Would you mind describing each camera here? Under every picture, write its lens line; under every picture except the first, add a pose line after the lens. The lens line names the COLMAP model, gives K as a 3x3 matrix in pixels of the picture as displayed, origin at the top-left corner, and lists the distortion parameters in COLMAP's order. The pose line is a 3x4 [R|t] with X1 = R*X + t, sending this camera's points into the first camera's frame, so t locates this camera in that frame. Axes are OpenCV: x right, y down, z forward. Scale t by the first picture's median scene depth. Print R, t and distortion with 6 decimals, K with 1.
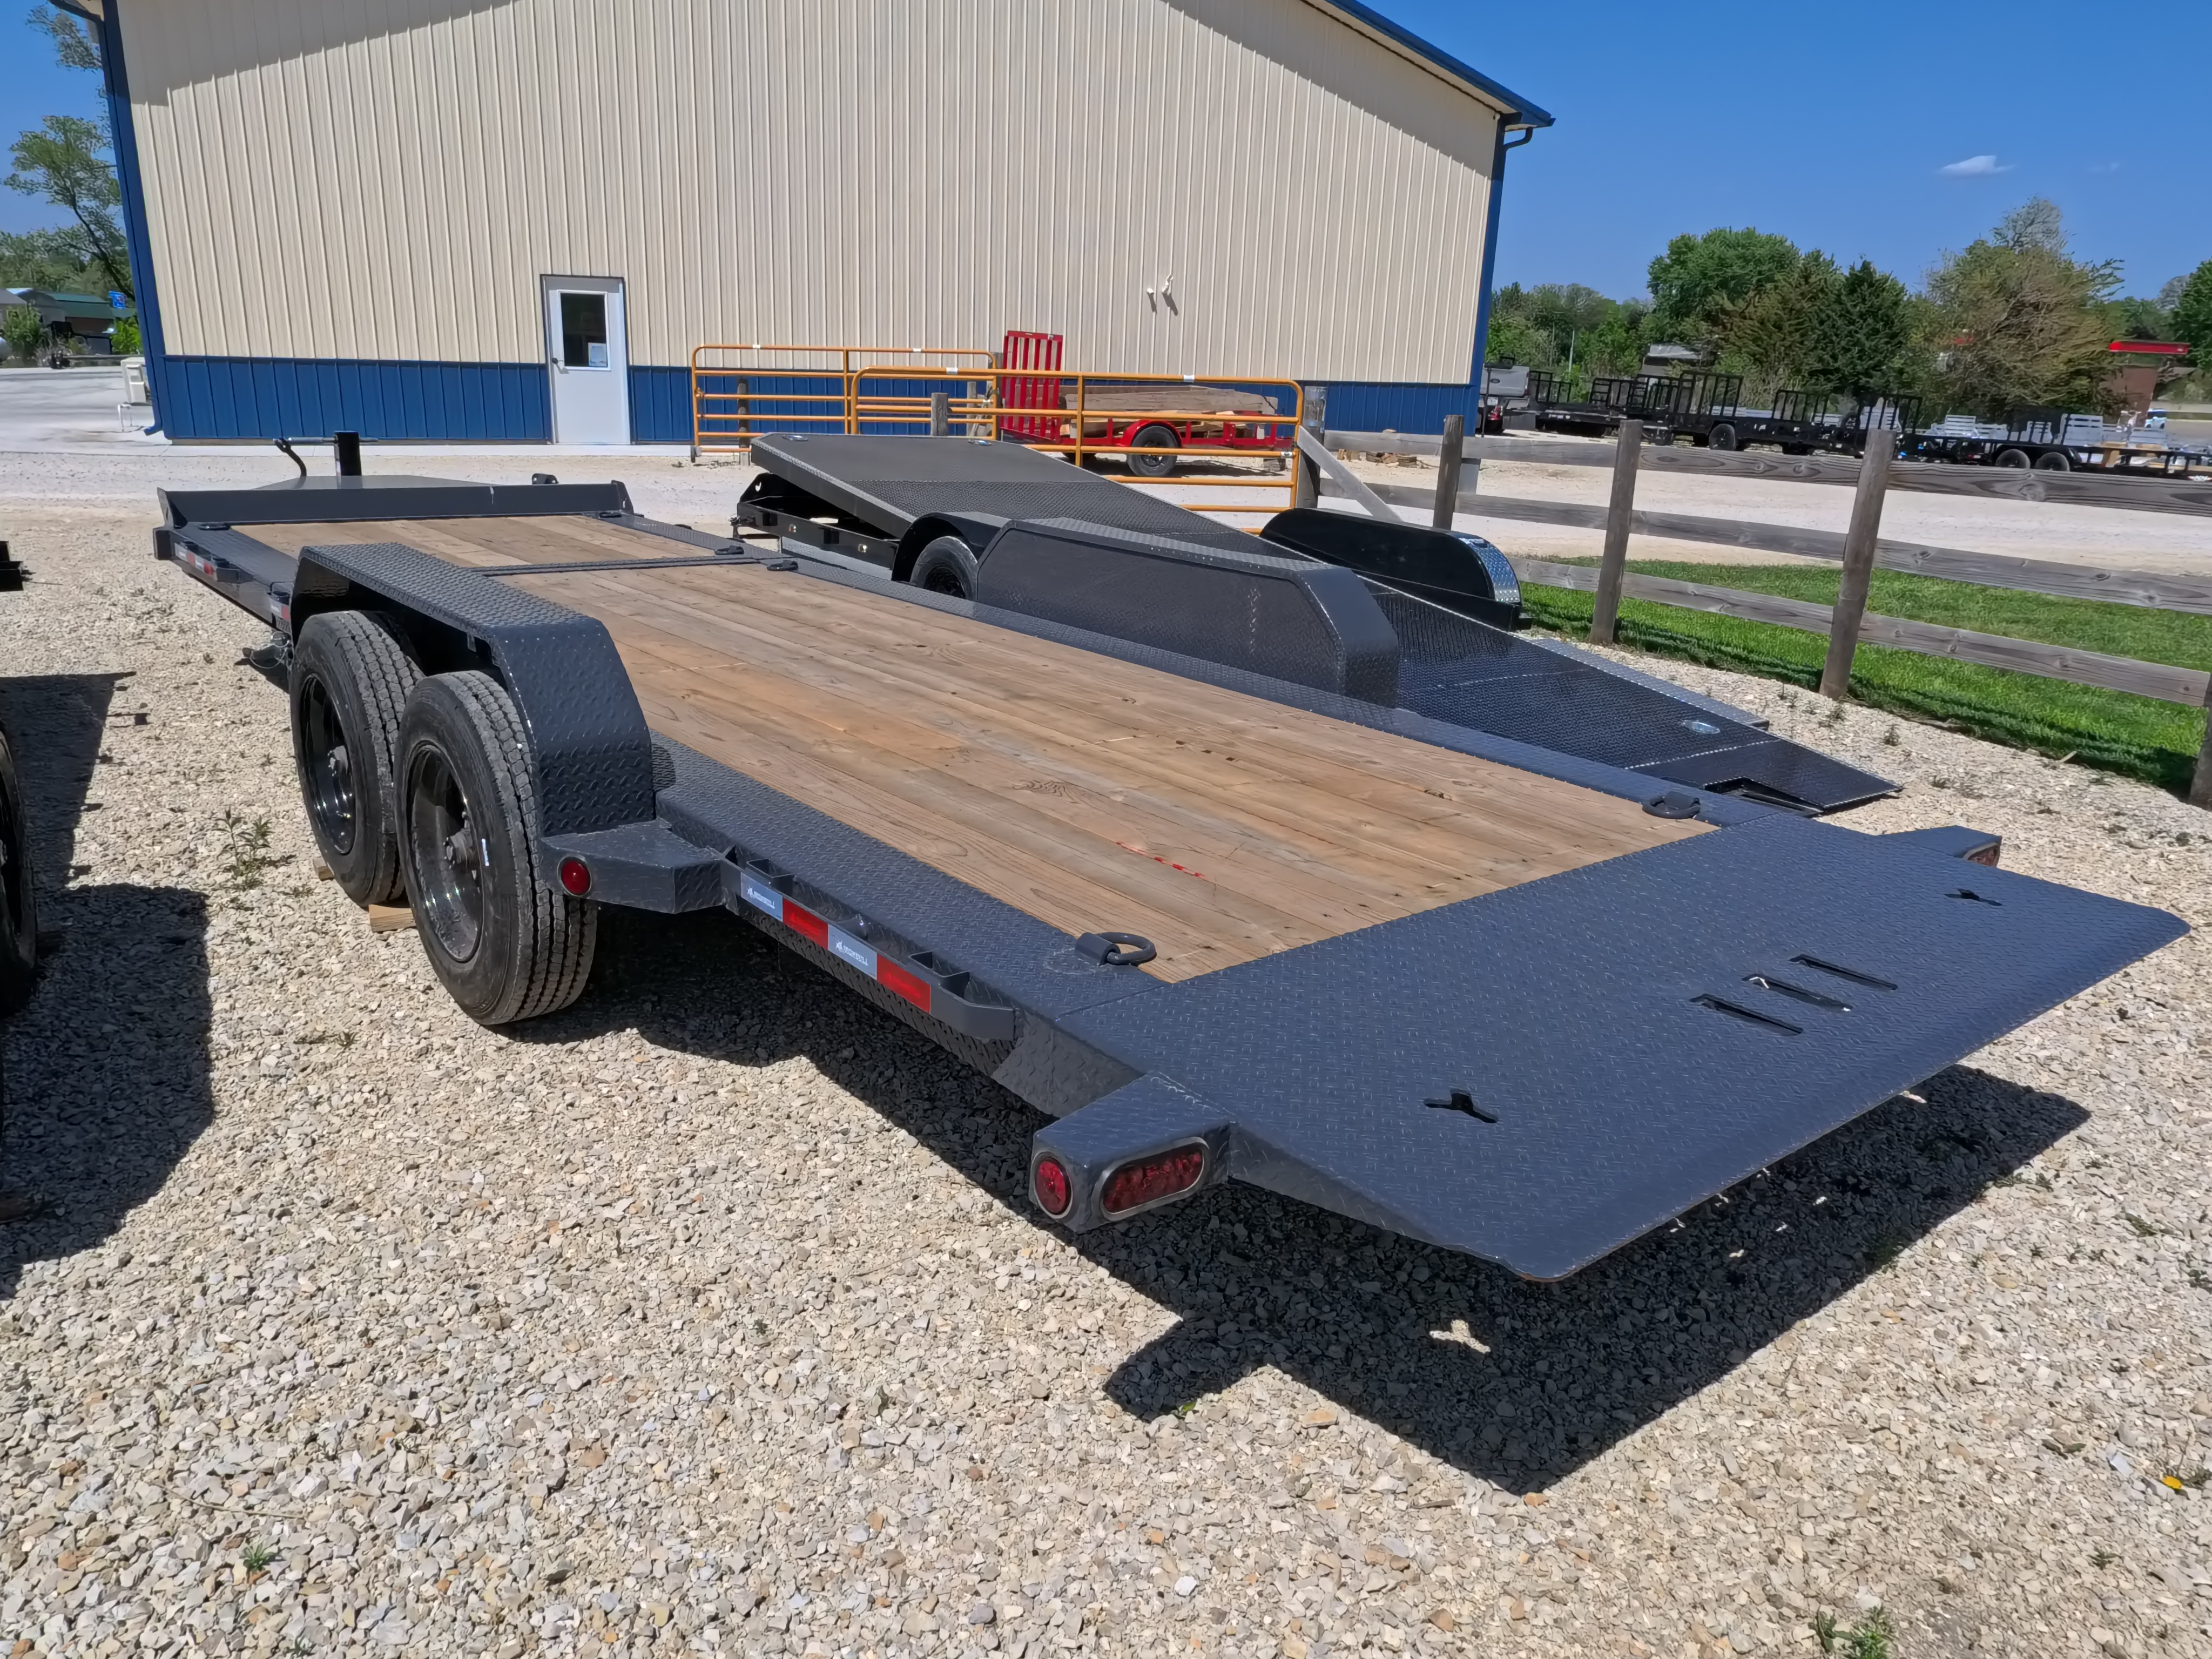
lens RADIAL K [[1584.2, 0, 1105.9], [0, 1584.2, 839.1], [0, 0, 1]] dist [-0.005155, 0.004881]
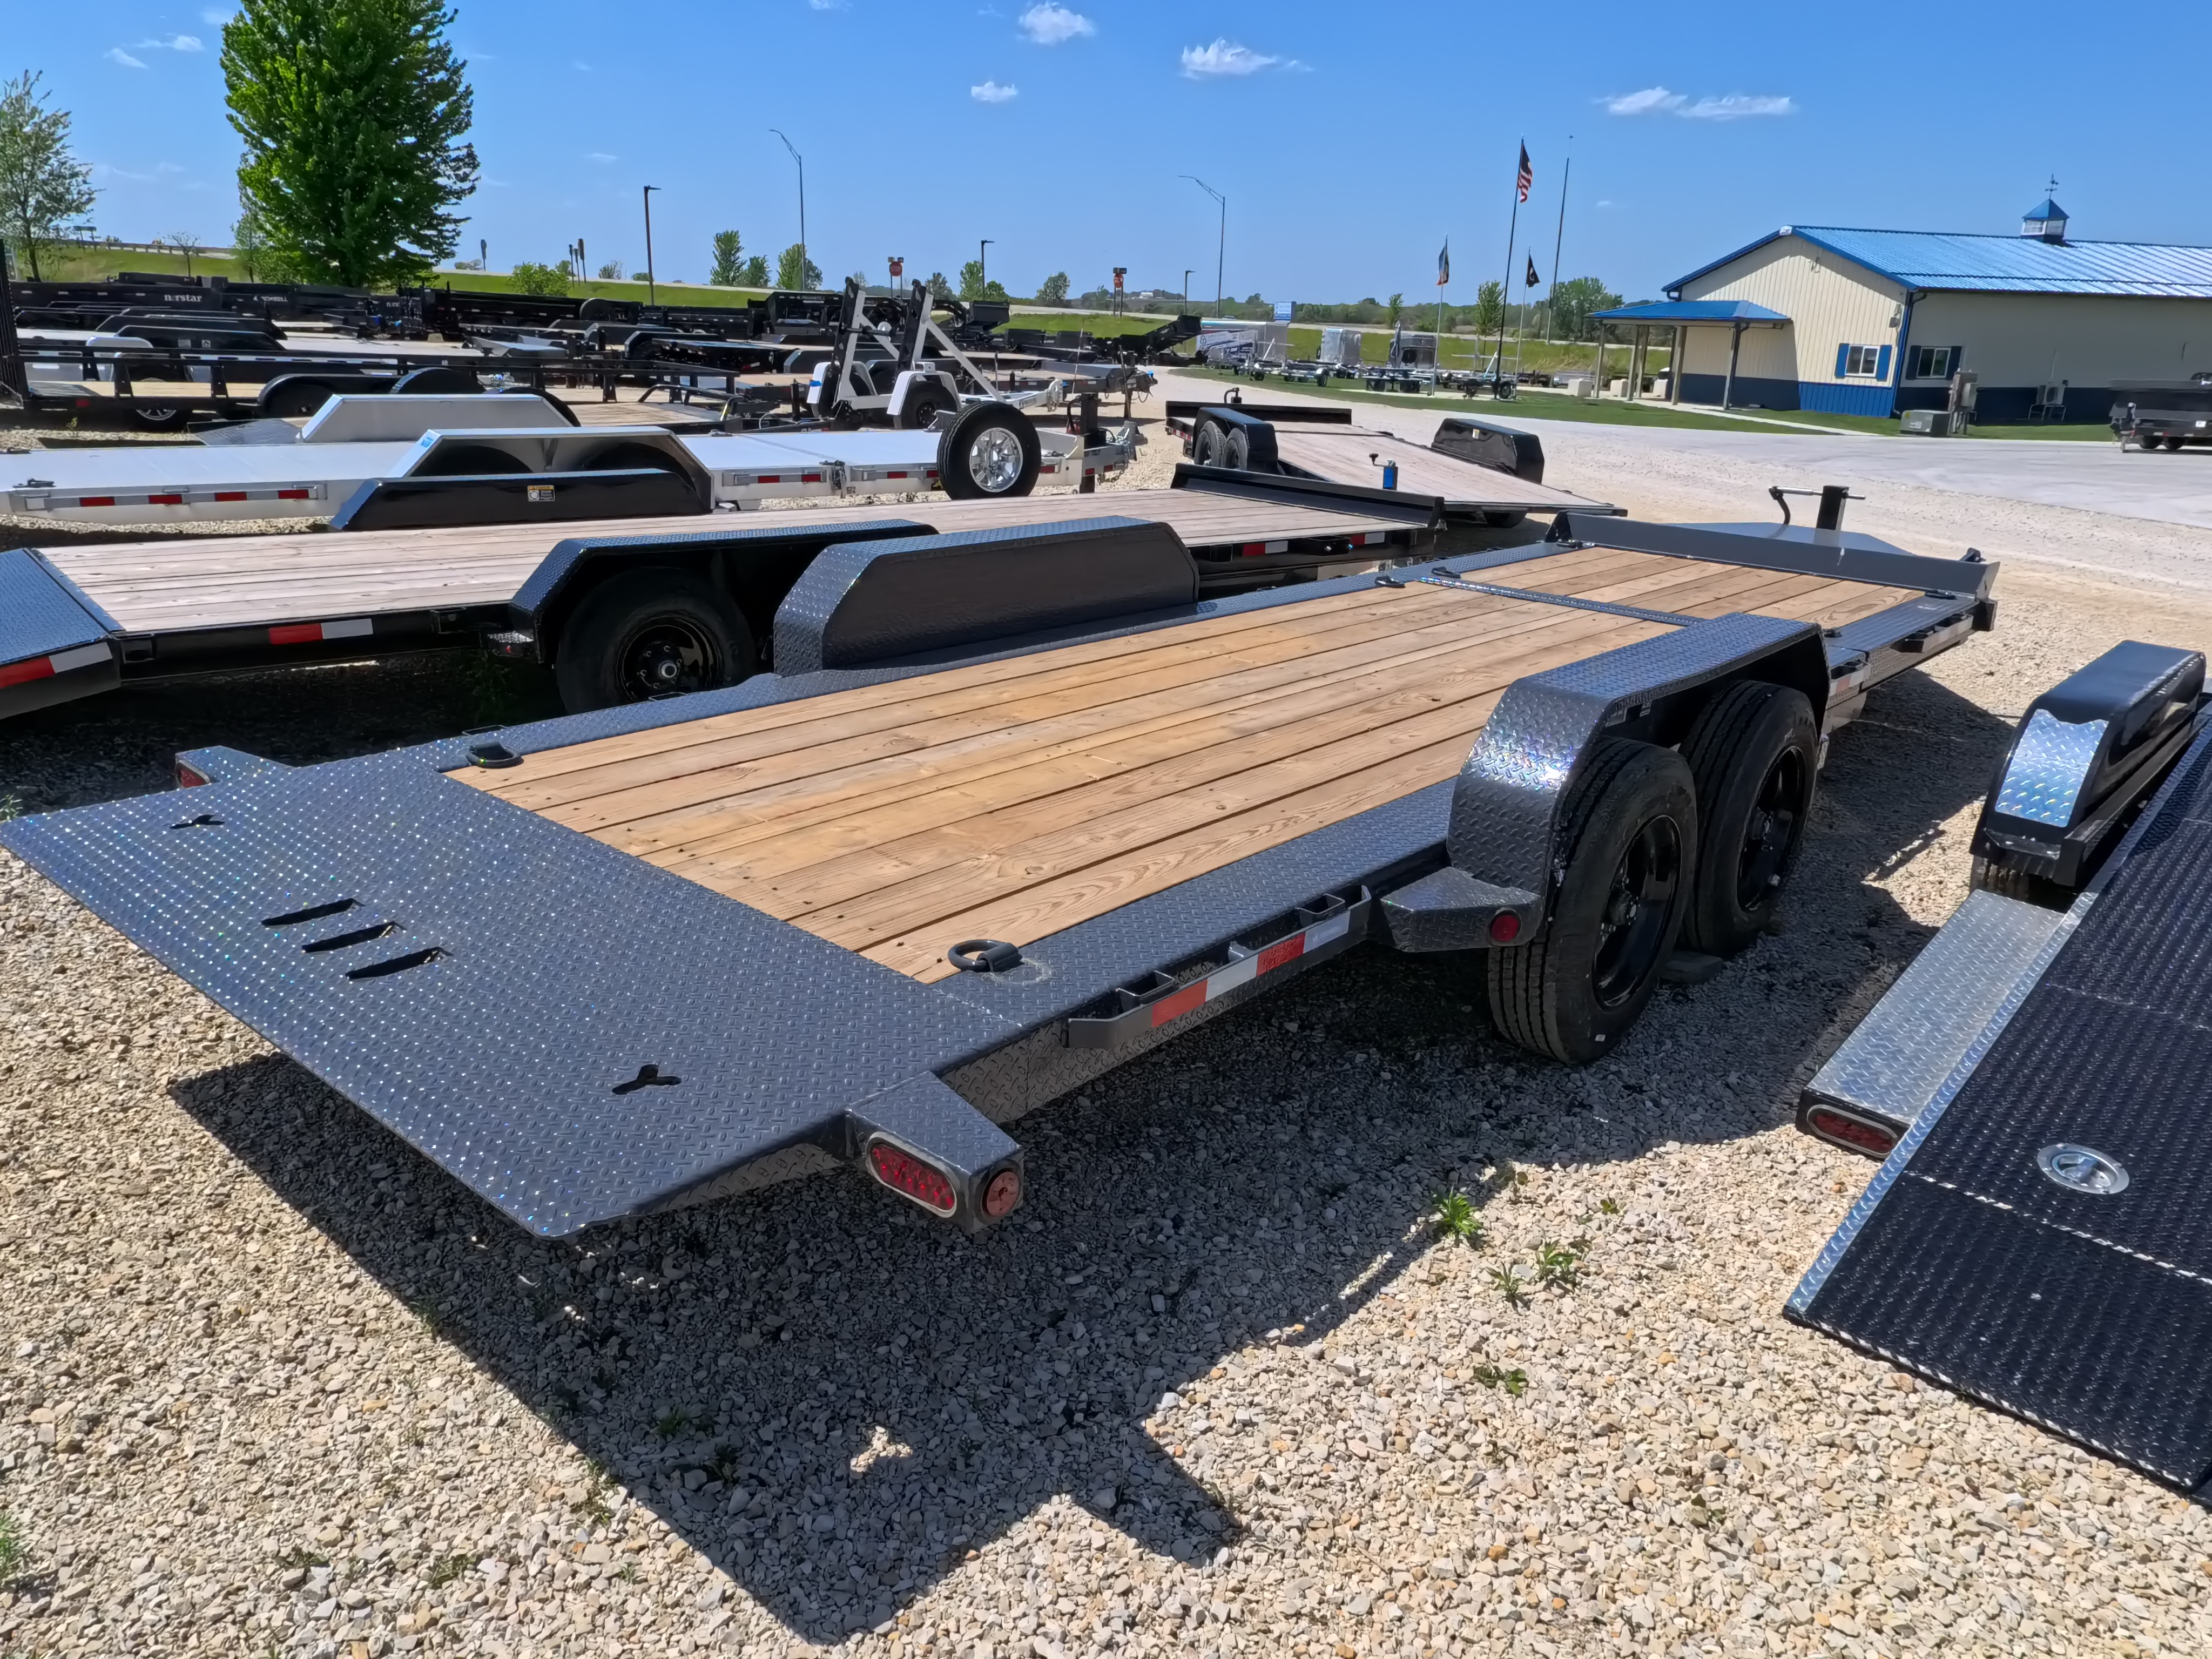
lens RADIAL K [[1584.2, 0, 1095.1], [0, 1584.2, 835.5], [0, 0, 1]] dist [-0.005155, 0.004881]
pose [[0.164846, 0.278152, -0.946286, 0.921574], [-0.326275, 0.920776, 0.213816, -0.219488], [0.930790, 0.273502, 0.242540, 0.720935]]
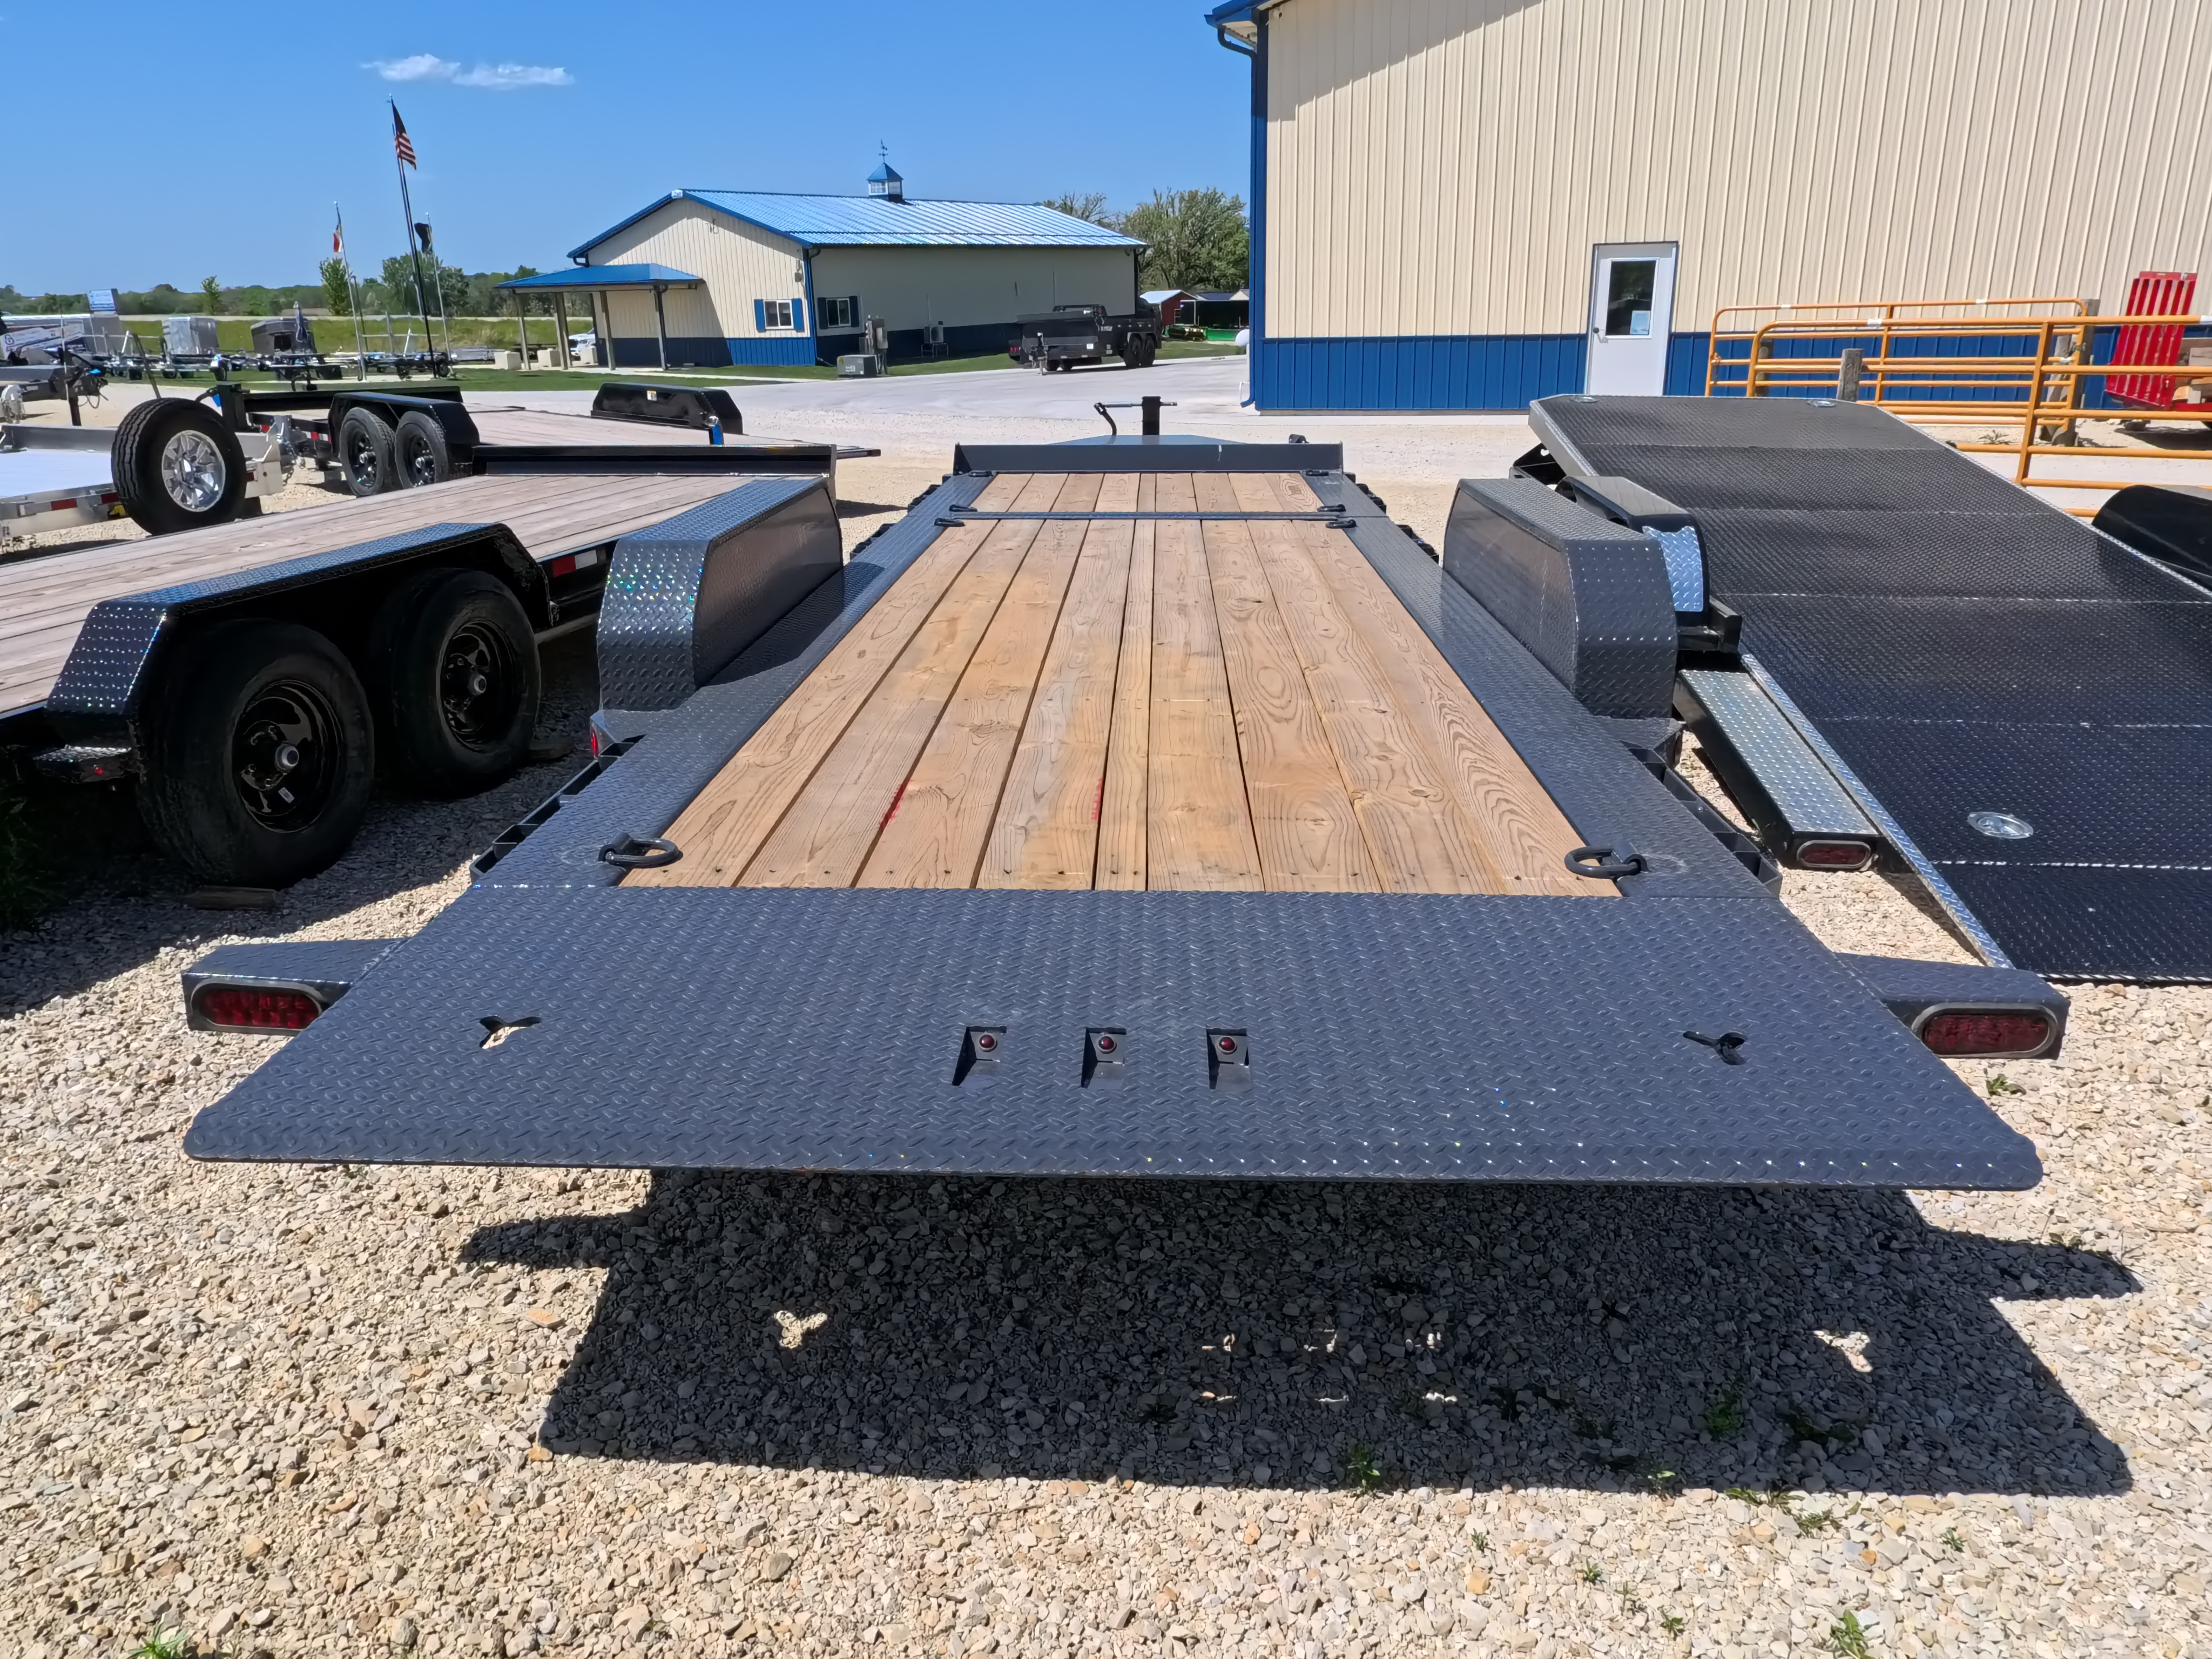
lens RADIAL K [[1584.2, 0, 1101.5], [0, 1584.2, 841.3], [0, 0, 1]] dist [-0.005155, 0.004881]
pose [[0.744404, 0.168800, -0.646041, 0.559356], [-0.158993, 0.984500, 0.074034, -0.039777], [0.648524, 0.047605, 0.759704, 0.242824]]
